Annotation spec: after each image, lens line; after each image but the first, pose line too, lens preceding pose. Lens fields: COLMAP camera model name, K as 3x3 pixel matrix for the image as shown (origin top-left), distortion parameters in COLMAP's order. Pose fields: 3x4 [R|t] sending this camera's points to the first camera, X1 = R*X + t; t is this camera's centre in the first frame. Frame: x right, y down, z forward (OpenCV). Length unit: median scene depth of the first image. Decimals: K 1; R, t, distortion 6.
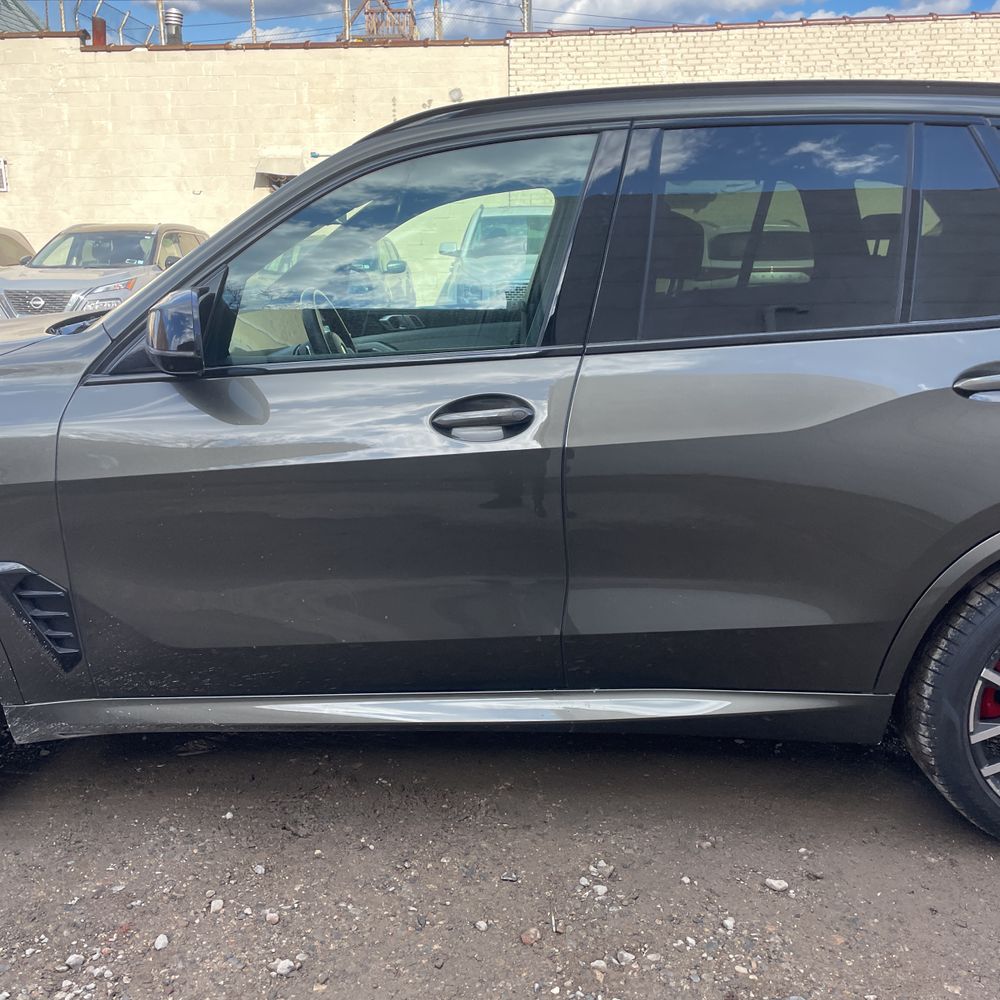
lens RADIAL K [[1000.2, 0, 490.2], [0, 1000.2, 499.2], [0, 0, 1]] dist [0.094760, -0.110980]
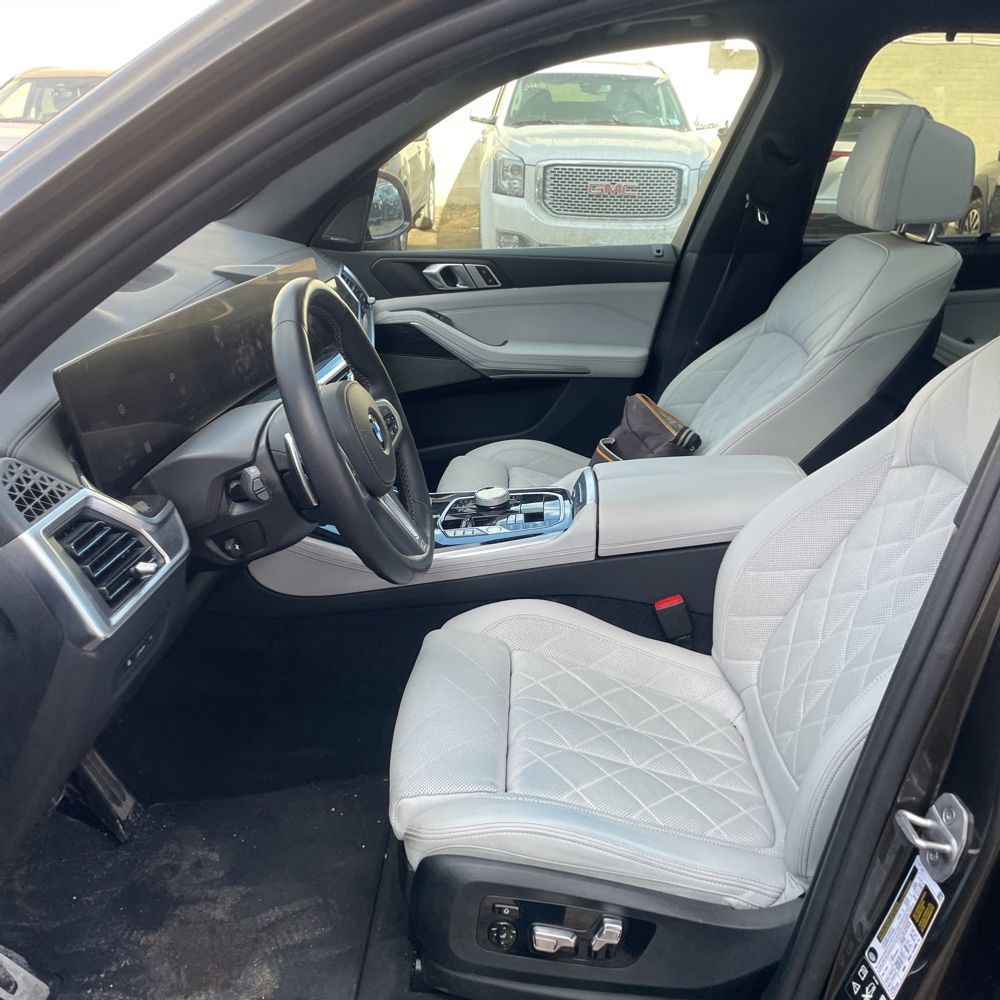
lens RADIAL K [[998.6, 0, 486.6], [0, 998.6, 511.7], [0, 0, 1]] dist [0.090067, -0.111080]
pose [[0.999395, 0.034700, -0.002243, -0.018324], [-0.034051, 0.989691, 0.139111, -0.033441], [0.007047, -0.138951, 0.990274, 0.110494]]
